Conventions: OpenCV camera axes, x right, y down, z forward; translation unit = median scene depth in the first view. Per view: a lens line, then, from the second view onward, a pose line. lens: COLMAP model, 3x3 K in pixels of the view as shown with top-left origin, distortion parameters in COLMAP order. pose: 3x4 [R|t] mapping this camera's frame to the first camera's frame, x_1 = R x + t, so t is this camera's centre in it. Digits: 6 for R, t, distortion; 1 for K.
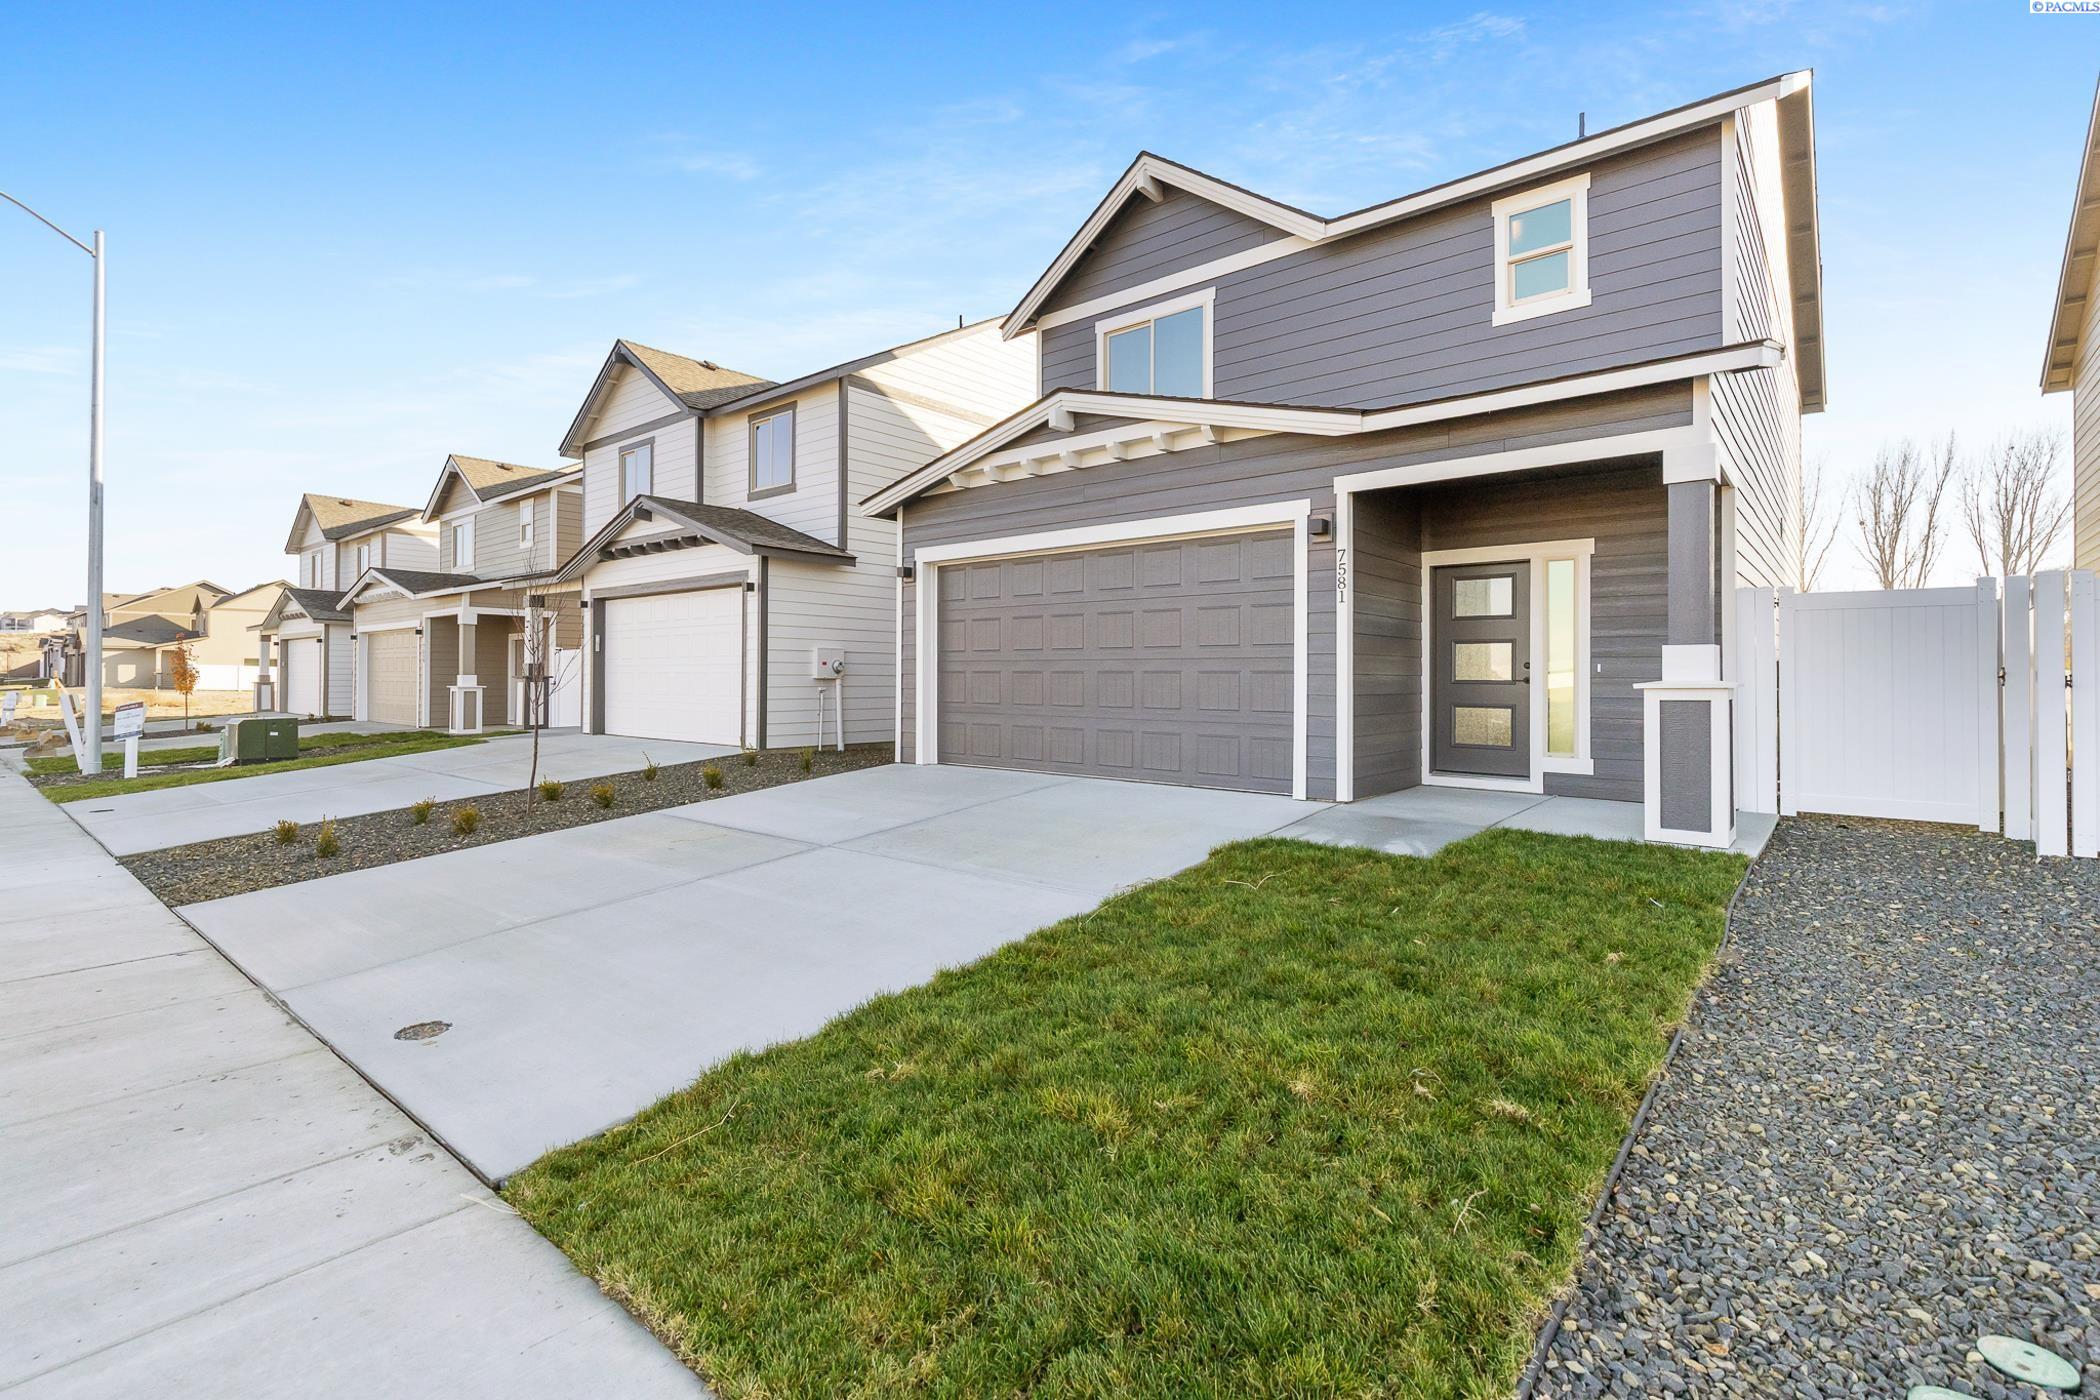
lens RADIAL K [[954.6, 0, 1045.4], [0, 954.6, 681.1], [0, 0, 1]] dist [0.009842, -0.001959]
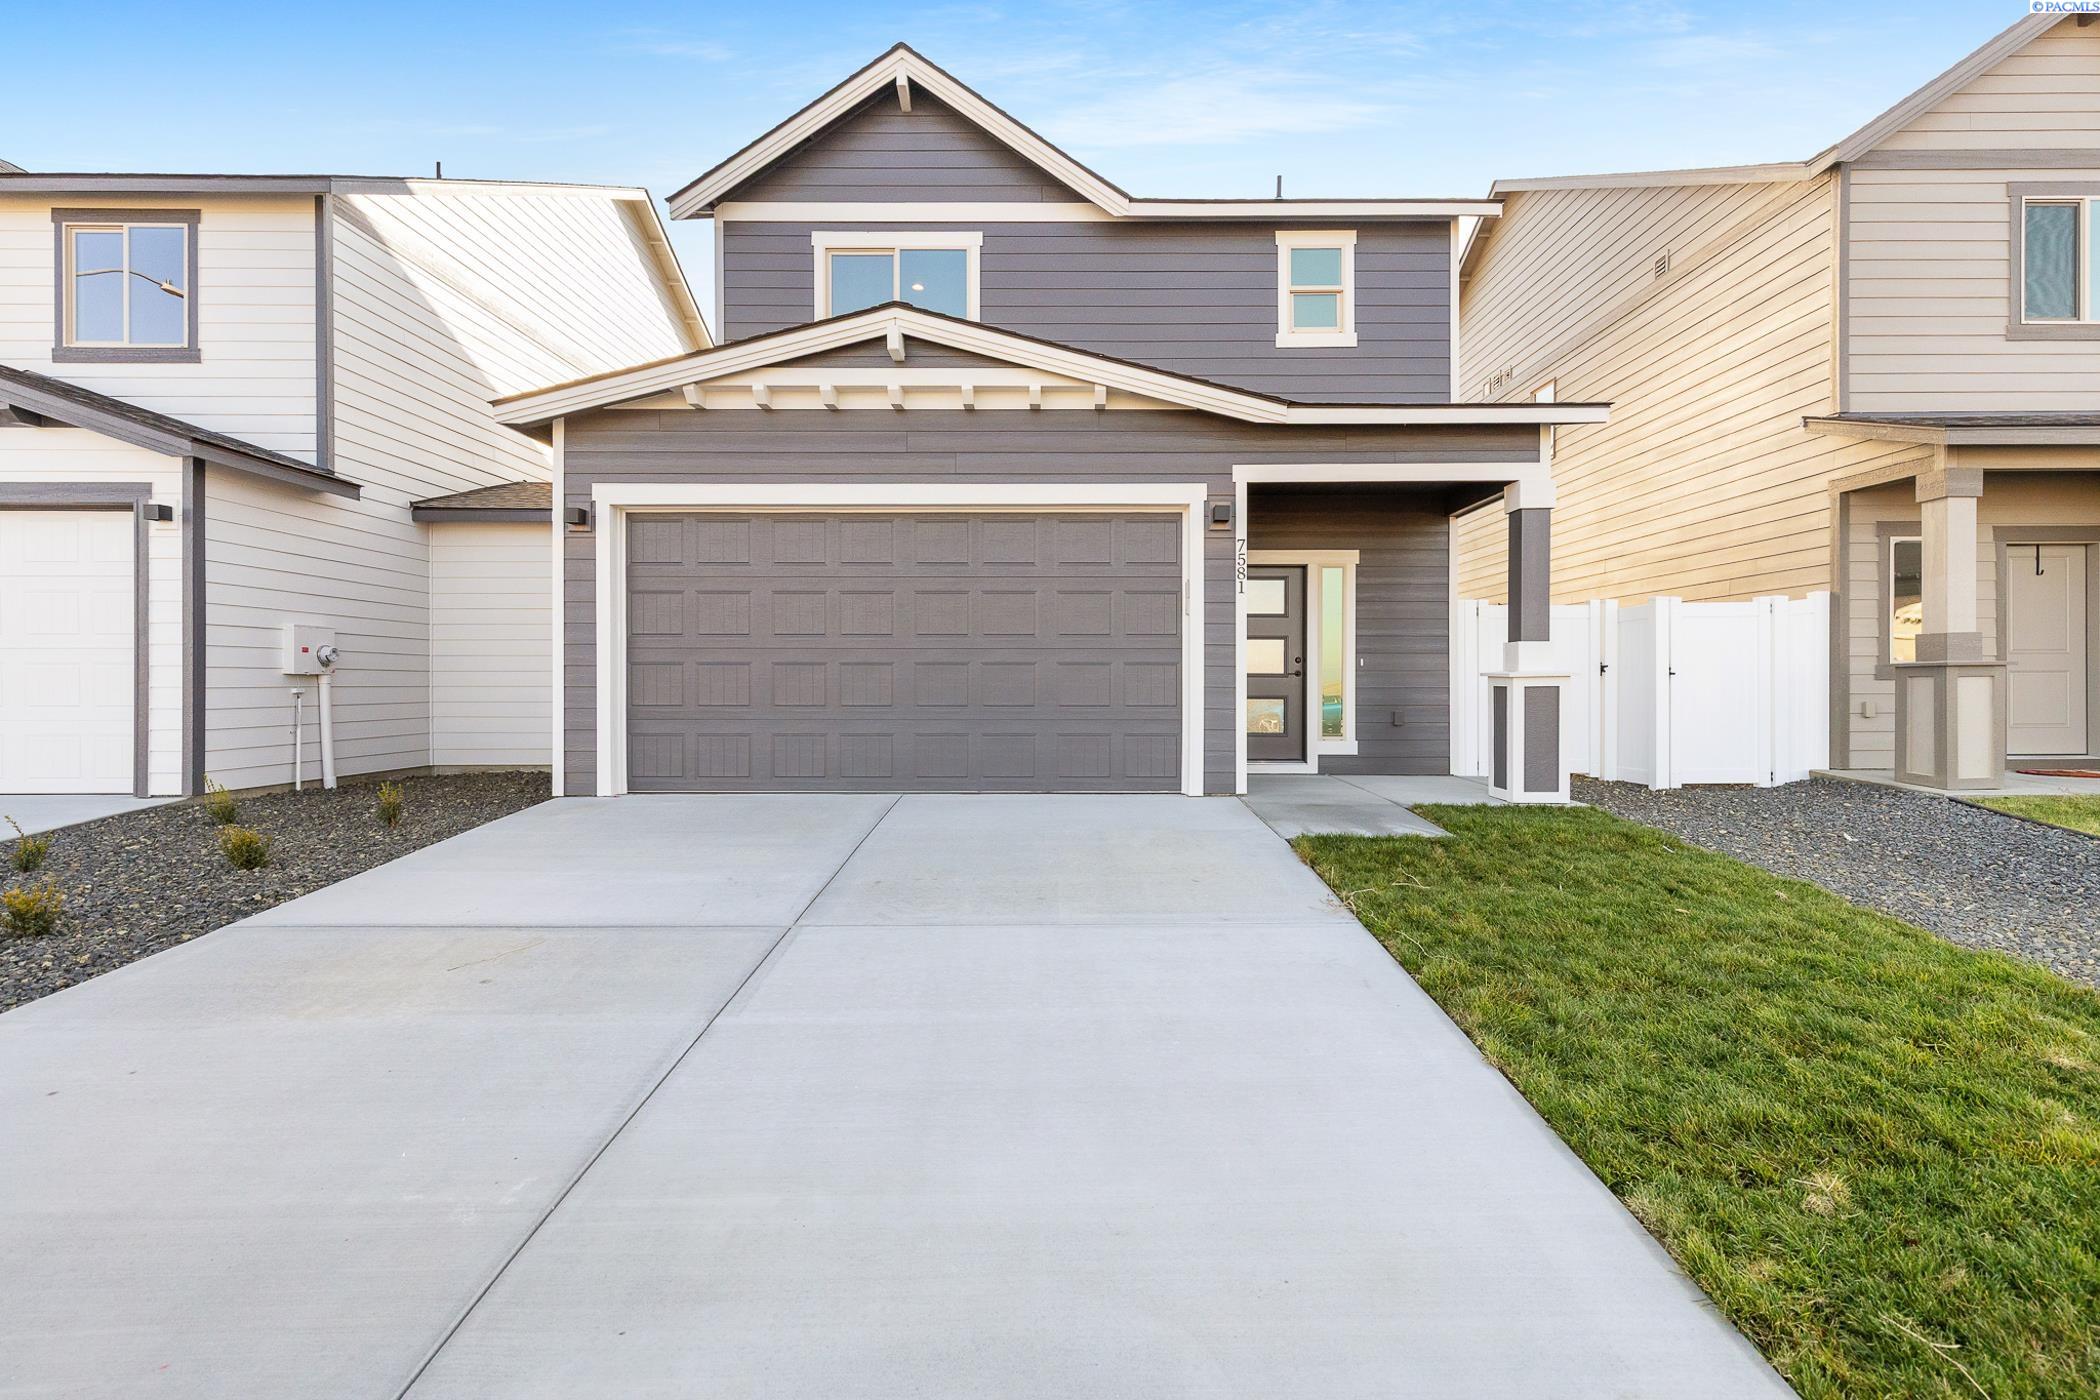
lens RADIAL K [[954.6, 0, 1052.9], [0, 954.6, 694.4], [0, 0, 1]] dist [0.009842, -0.001959]
pose [[0.760943, -0.012822, 0.648692, -0.369433], [0.004925, 0.999890, 0.013986, 0.005789], [-0.648800, -0.007447, 0.760922, 0.288214]]
